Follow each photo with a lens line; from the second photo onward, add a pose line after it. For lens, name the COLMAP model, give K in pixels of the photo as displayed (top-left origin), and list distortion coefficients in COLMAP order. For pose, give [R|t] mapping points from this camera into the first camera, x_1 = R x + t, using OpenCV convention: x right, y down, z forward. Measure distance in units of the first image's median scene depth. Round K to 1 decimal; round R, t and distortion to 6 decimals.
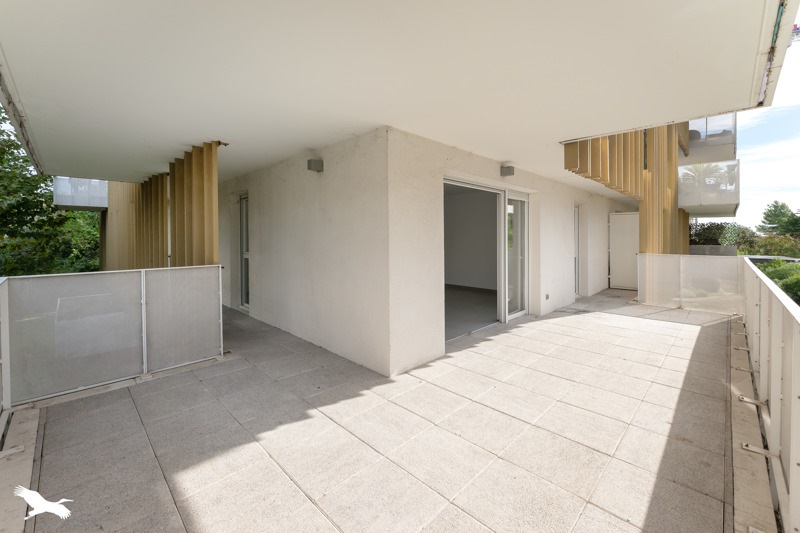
lens RADIAL K [[339.5, 0, 401.7], [0, 339.5, 242.7], [0, 0, 1]] dist [-0.000965, -0.000244]
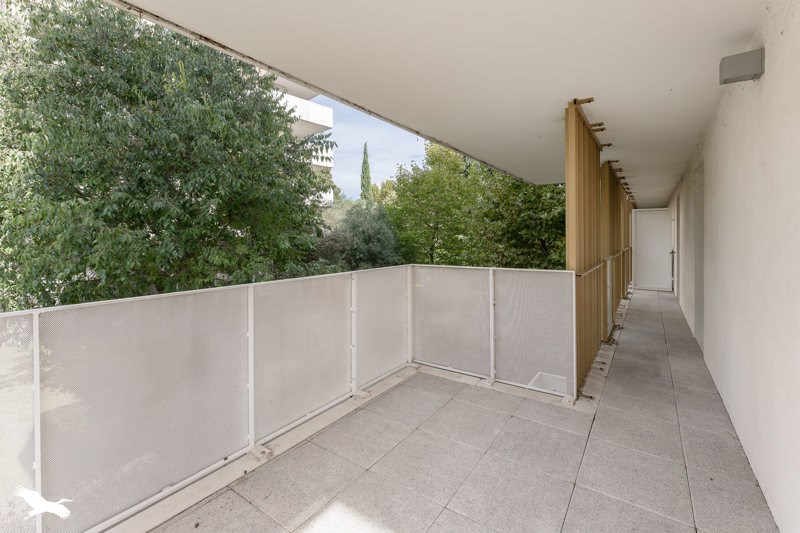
lens RADIAL K [[339.5, 0, 401.7], [0, 339.5, 242.7], [0, 0, 1]] dist [-0.000965, -0.000244]
pose [[0.174777, 0.011552, -0.984540, 0.155566], [-0.006153, 0.999924, 0.010640, -0.001993], [0.984589, 0.004199, 0.174835, 0.713040]]
